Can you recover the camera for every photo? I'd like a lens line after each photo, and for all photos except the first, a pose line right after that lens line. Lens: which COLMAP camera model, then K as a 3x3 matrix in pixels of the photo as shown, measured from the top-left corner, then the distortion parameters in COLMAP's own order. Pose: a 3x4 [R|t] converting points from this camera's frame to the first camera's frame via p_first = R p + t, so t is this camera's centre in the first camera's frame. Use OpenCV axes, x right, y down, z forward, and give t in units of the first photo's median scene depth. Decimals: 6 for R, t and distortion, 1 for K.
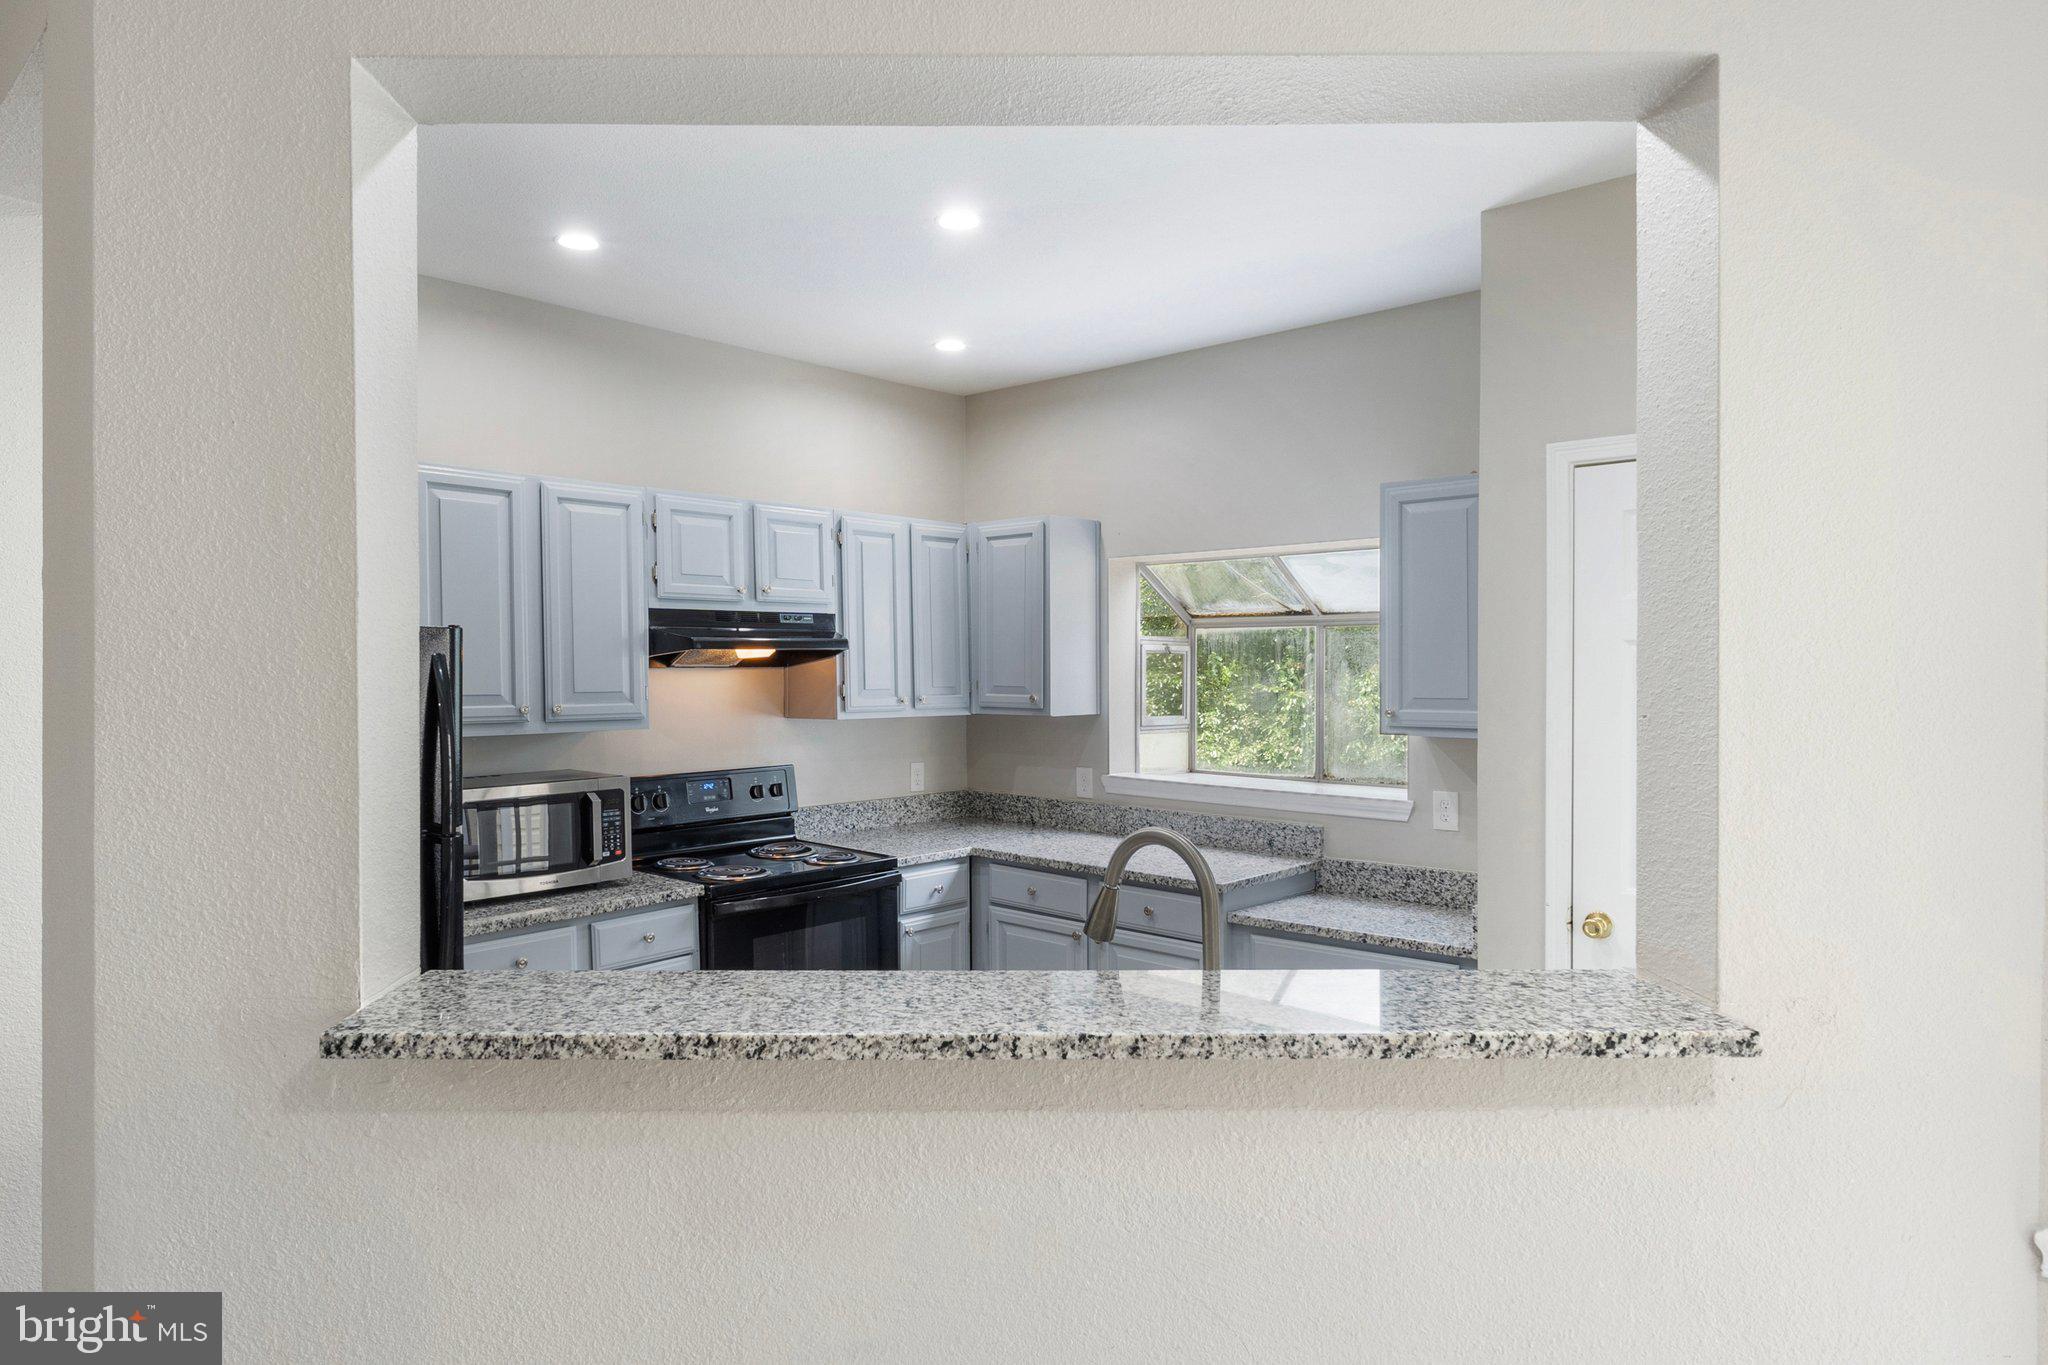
lens RADIAL K [[1203.8, 0, 932.9], [0, 1203.8, 692.4], [0, 0, 1]] dist [-0.005934, -0.001468]
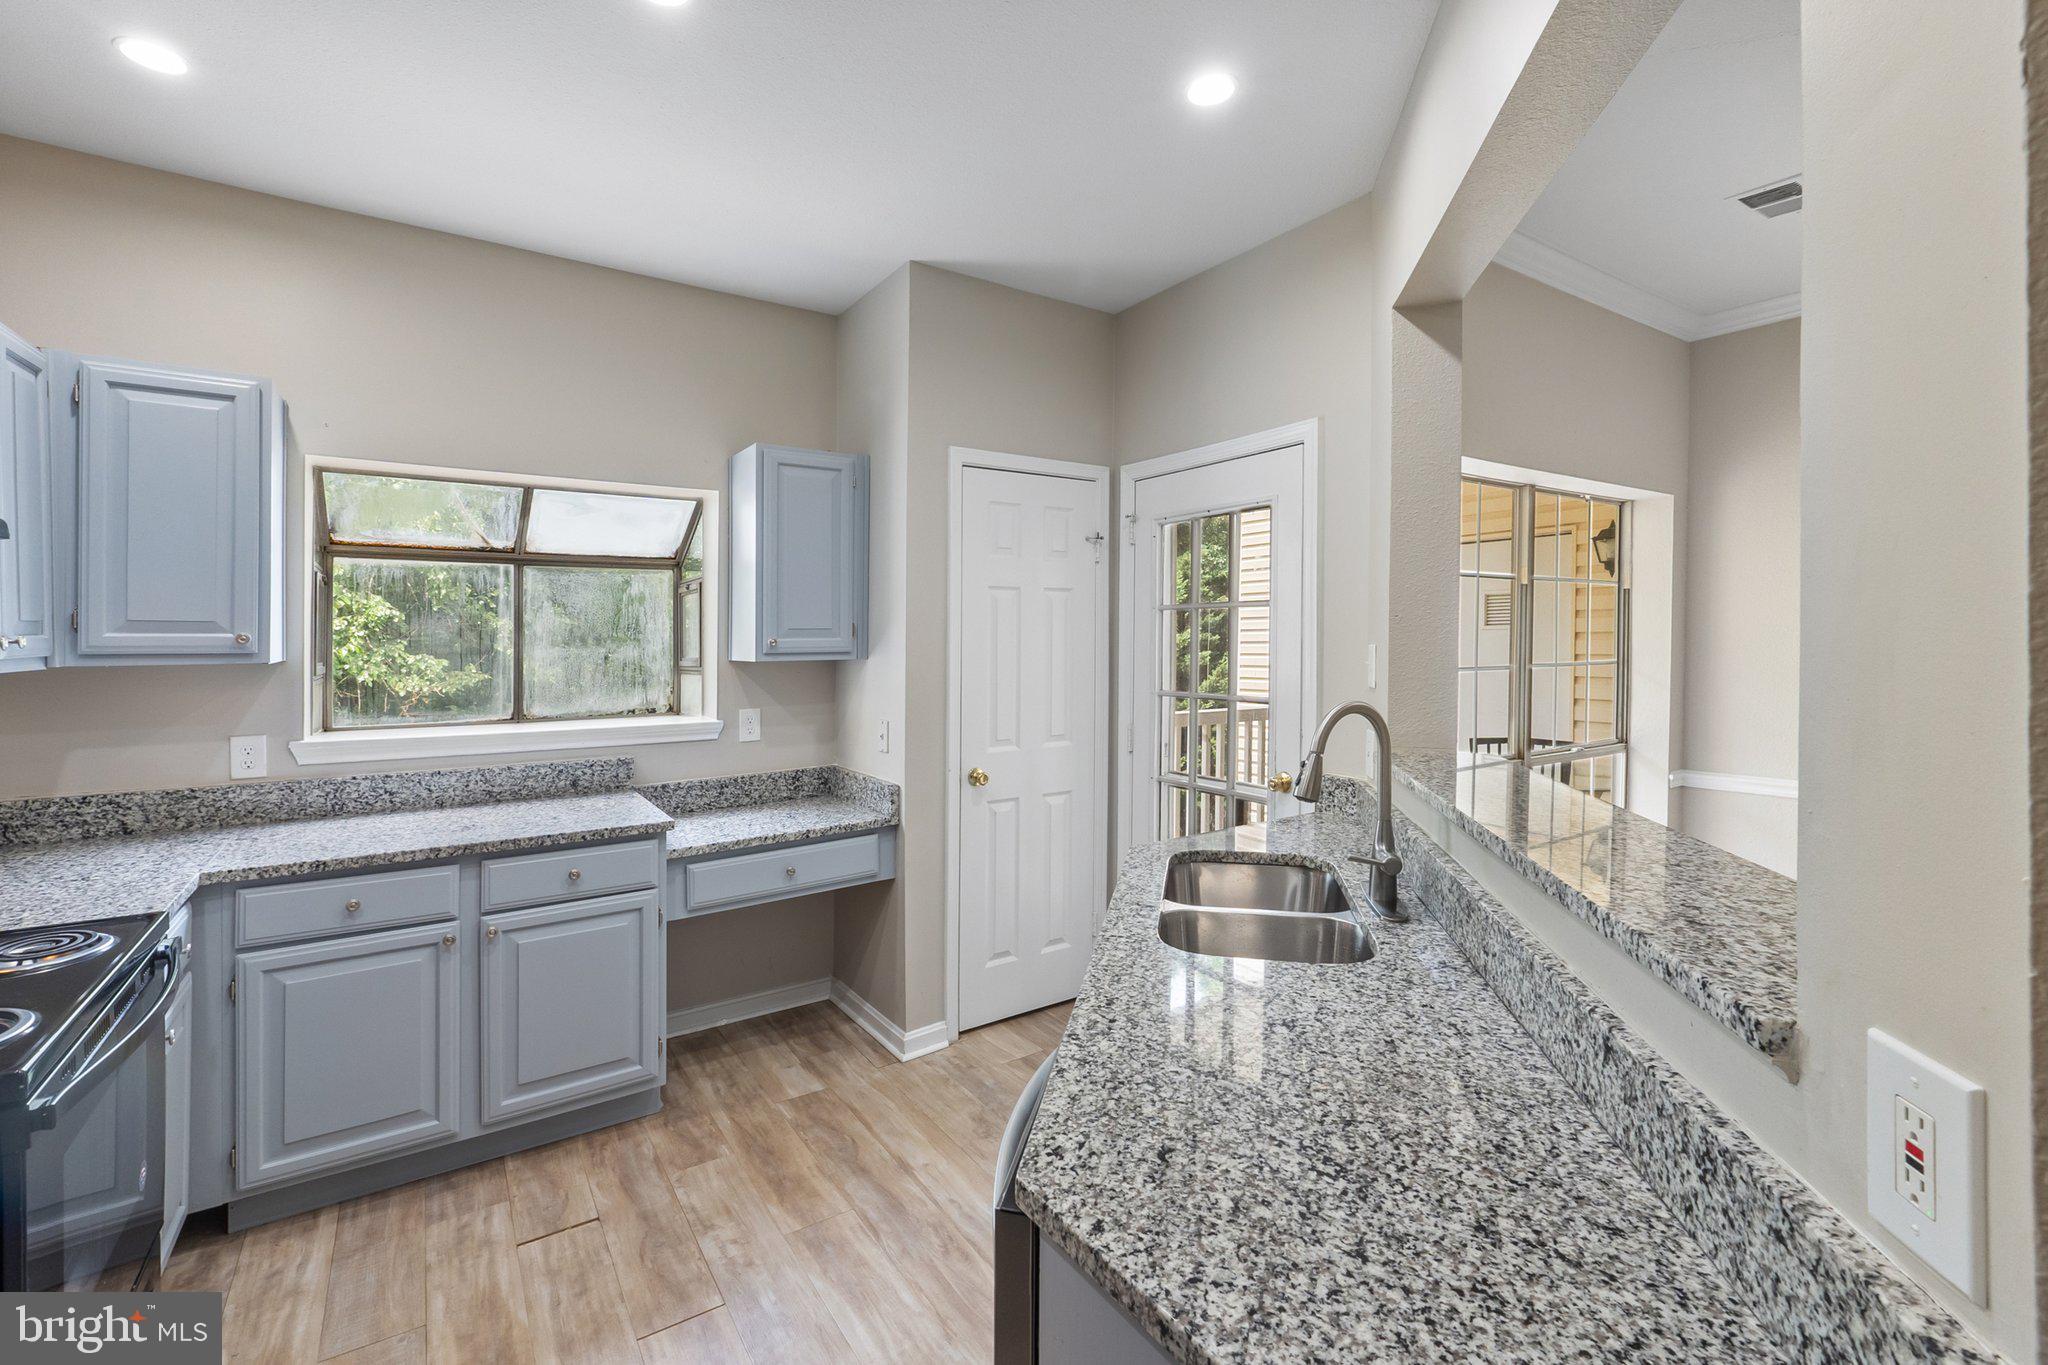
lens RADIAL K [[876.9, 0, 1020.0], [0, 876.9, 637.9], [0, 0, 1]] dist [-0.006952, 0.001460]
pose [[0.180058, -0.001930, 0.983654, -0.379016], [0.023484, 0.999721, -0.002337, 0.019602], [-0.983376, 0.023521, 0.180053, 0.559497]]
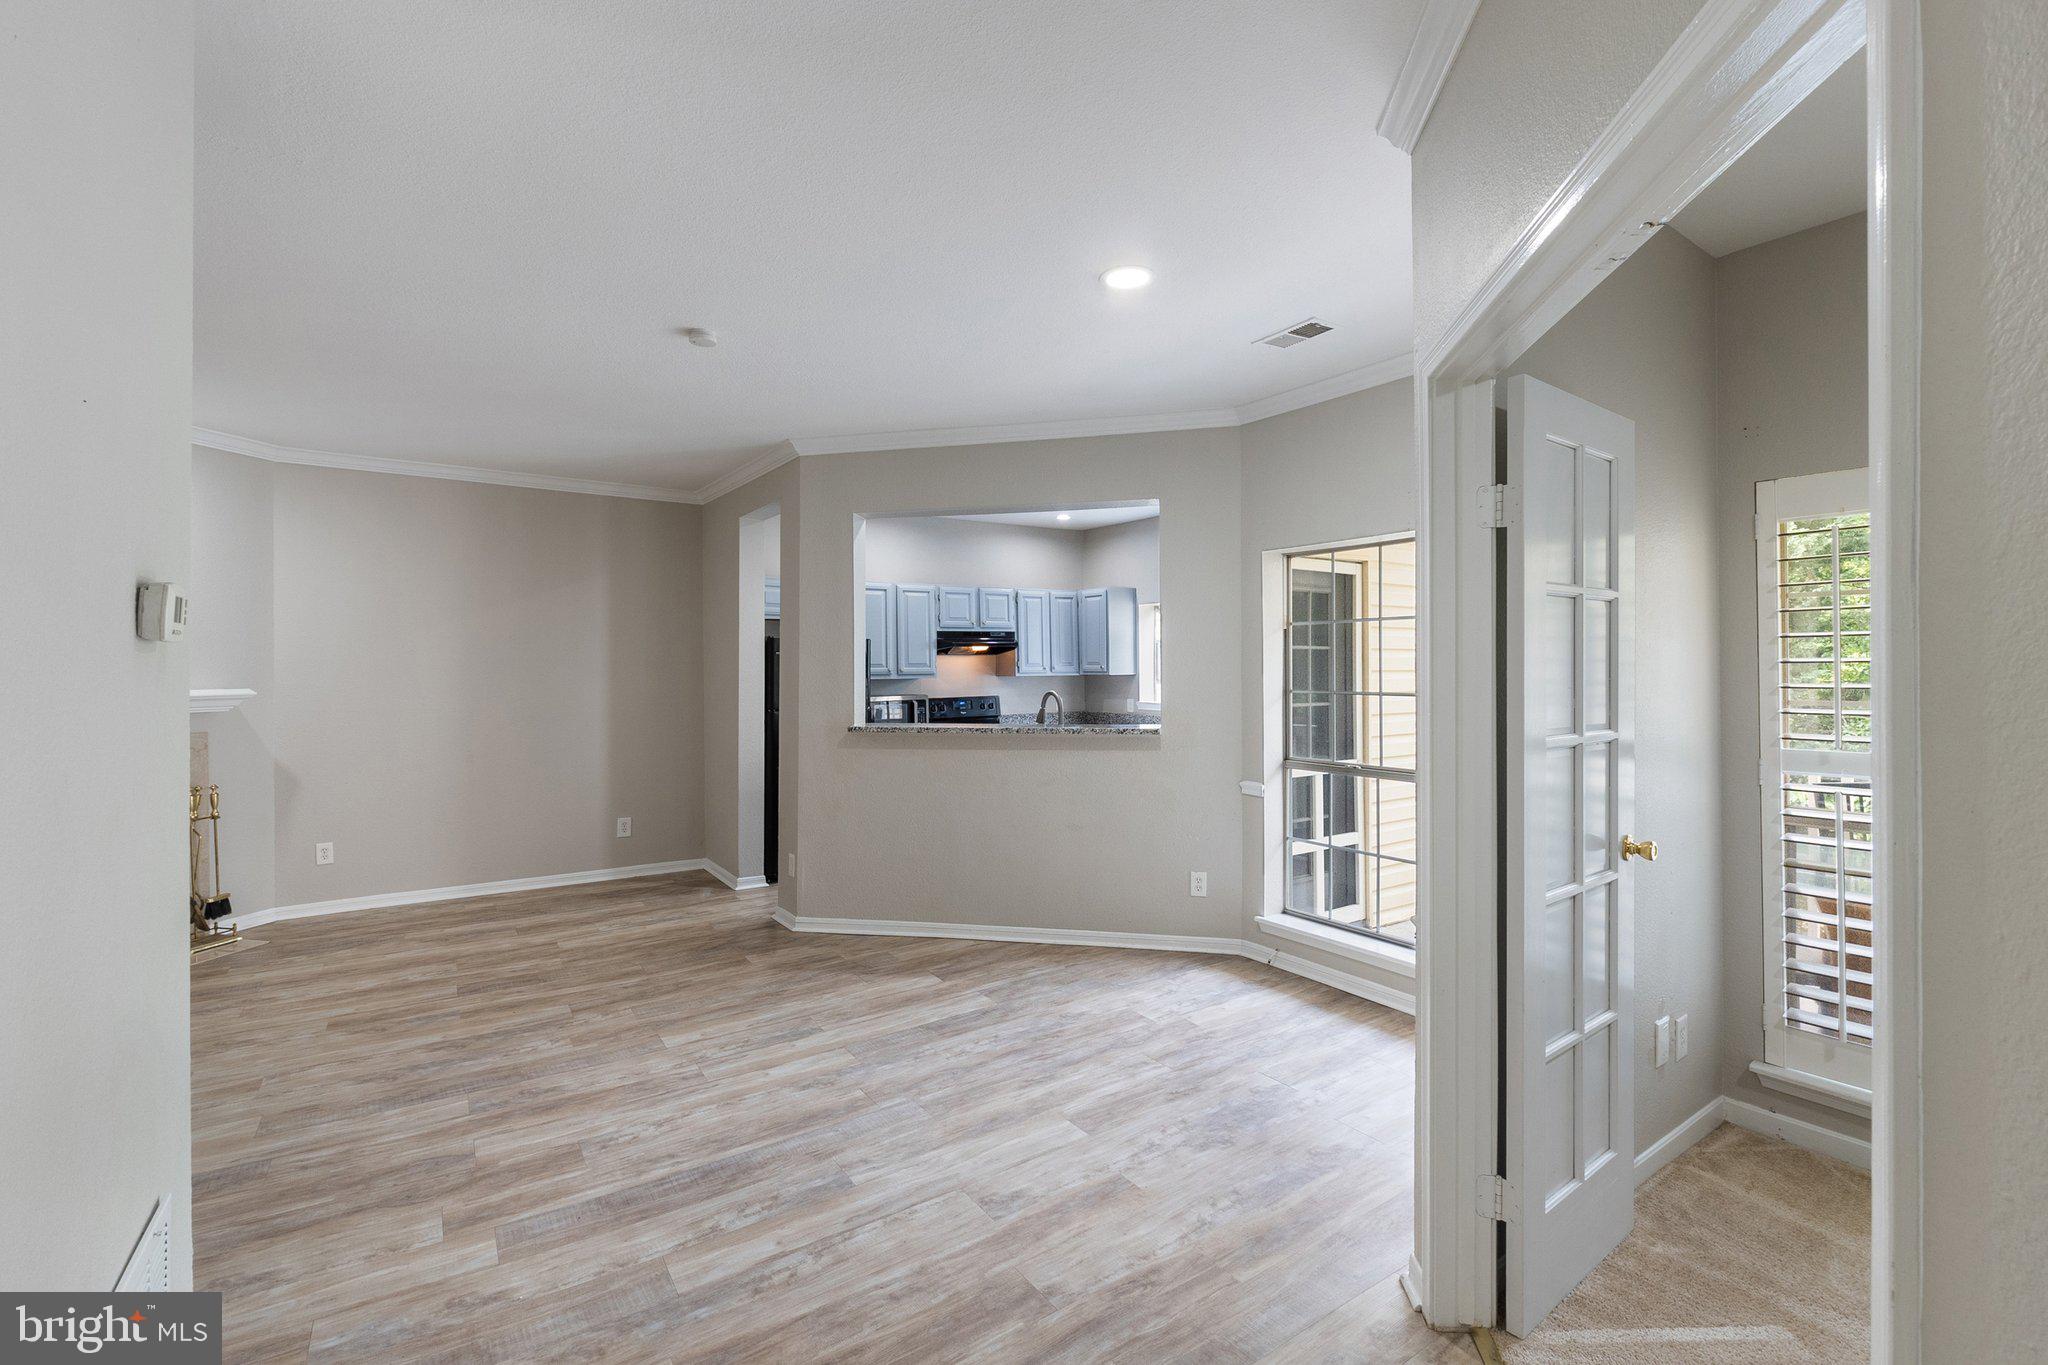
lens RADIAL K [[876.9, 0, 984.7], [0, 876.9, 668.0], [0, 0, 1]] dist [-0.006952, 0.001460]
pose [[0.975247, -0.007250, -0.221000, 0.275451], [0.003022, 0.999806, -0.019463, 0.045268], [0.221099, 0.018313, 0.975079, -0.797790]]
